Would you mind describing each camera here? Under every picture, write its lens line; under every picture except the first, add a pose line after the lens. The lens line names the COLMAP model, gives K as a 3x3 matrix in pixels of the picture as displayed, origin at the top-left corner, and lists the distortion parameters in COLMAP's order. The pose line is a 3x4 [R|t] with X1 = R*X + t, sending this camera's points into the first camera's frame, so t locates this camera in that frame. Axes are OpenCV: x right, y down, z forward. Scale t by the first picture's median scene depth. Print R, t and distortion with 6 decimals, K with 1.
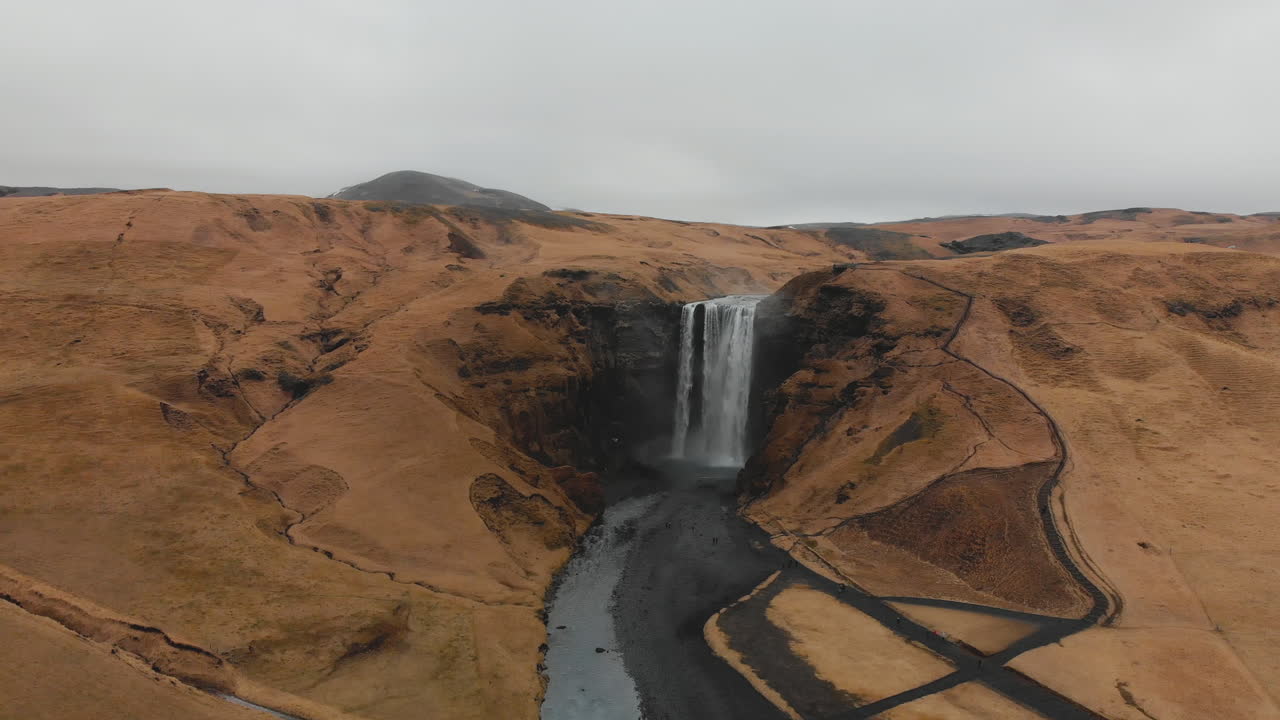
lens RADIAL K [[1006.7, 0, 640.0], [0, 1006.7, 360.0], [0, 0, 1]] dist [0.072396, -0.171770]
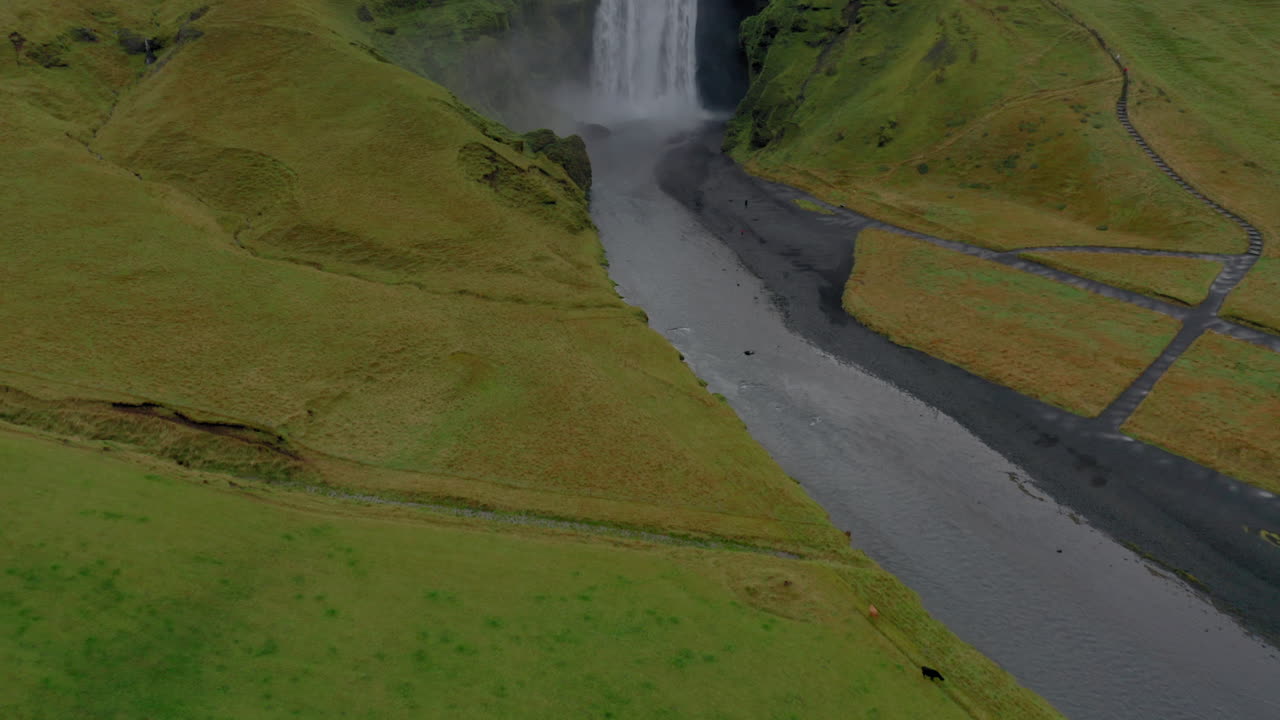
lens RADIAL K [[1006.7, 0, 640.0], [0, 1006.7, 360.0], [0, 0, 1]] dist [0.072396, -0.171770]
pose [[0.973542, -0.123032, 0.192557, -0.183735], [0.057053, 0.946864, 0.316534, 0.032630], [-0.221269, -0.297173, 0.928832, 0.211614]]
